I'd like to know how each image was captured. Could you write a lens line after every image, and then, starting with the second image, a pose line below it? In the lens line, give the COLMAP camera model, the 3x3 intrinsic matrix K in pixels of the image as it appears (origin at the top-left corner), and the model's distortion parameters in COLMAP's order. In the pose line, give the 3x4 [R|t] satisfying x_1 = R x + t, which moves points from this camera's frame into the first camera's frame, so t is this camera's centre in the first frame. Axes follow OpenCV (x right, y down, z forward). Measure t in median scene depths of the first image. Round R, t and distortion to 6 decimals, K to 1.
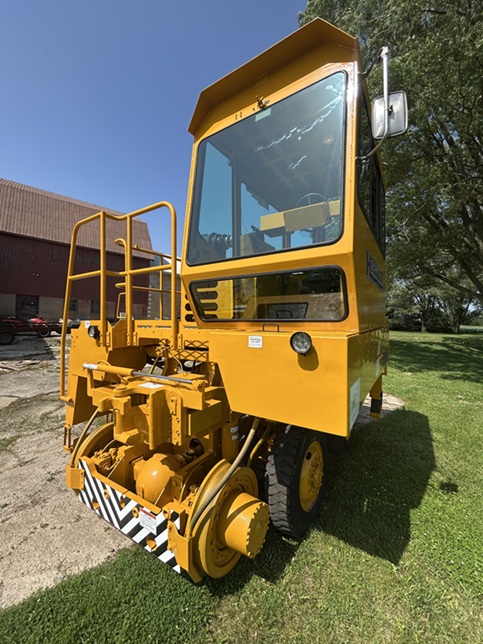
lens RADIAL K [[263.5, 0, 239.9], [0, 263.5, 320.6], [0, 0, 1]] dist [0.001723, -0.000375]
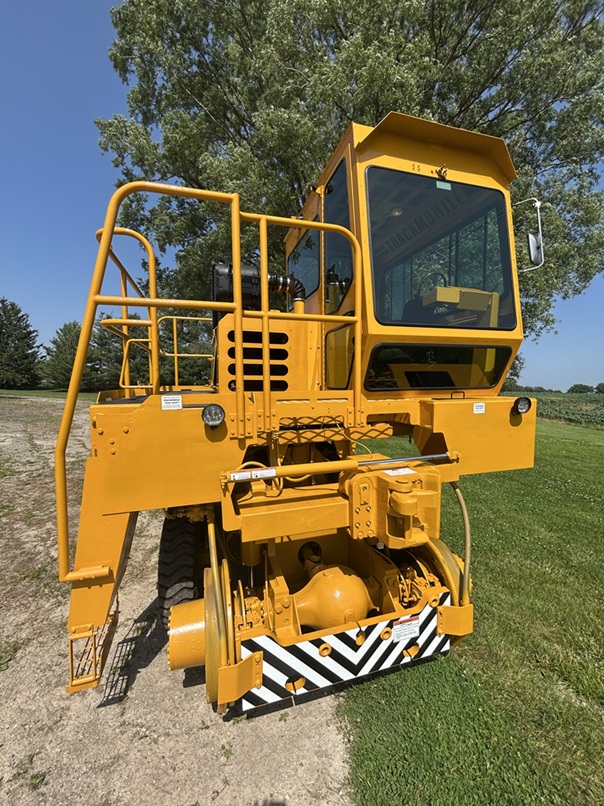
lens RADIAL K [[329.8, 0, 302.5], [0, 329.8, 402.3], [0, 0, 1]] dist [0.001723, -0.000375]
pose [[0.642507, -0.052459, 0.764482, -1.205905], [0.008075, 0.998062, 0.061701, -0.030371], [-0.766238, -0.033471, 0.641685, 0.544259]]
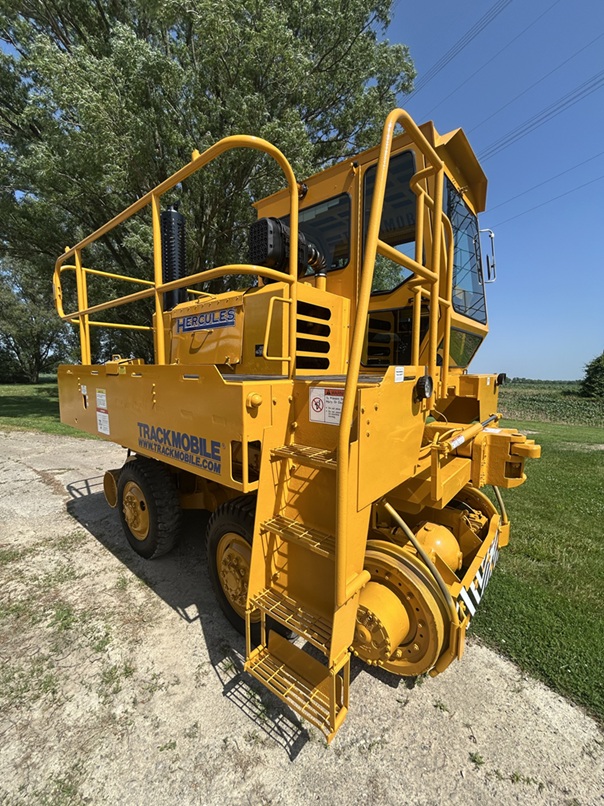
lens RADIAL K [[329.8, 0, 303.9], [0, 329.8, 402.6], [0, 0, 1]] dist [0.001723, -0.000375]
pose [[0.114992, -0.101877, 0.988128, -1.564126], [-0.003582, 0.994678, 0.102969, 0.007412], [-0.993360, -0.015380, 0.114016, 1.473235]]
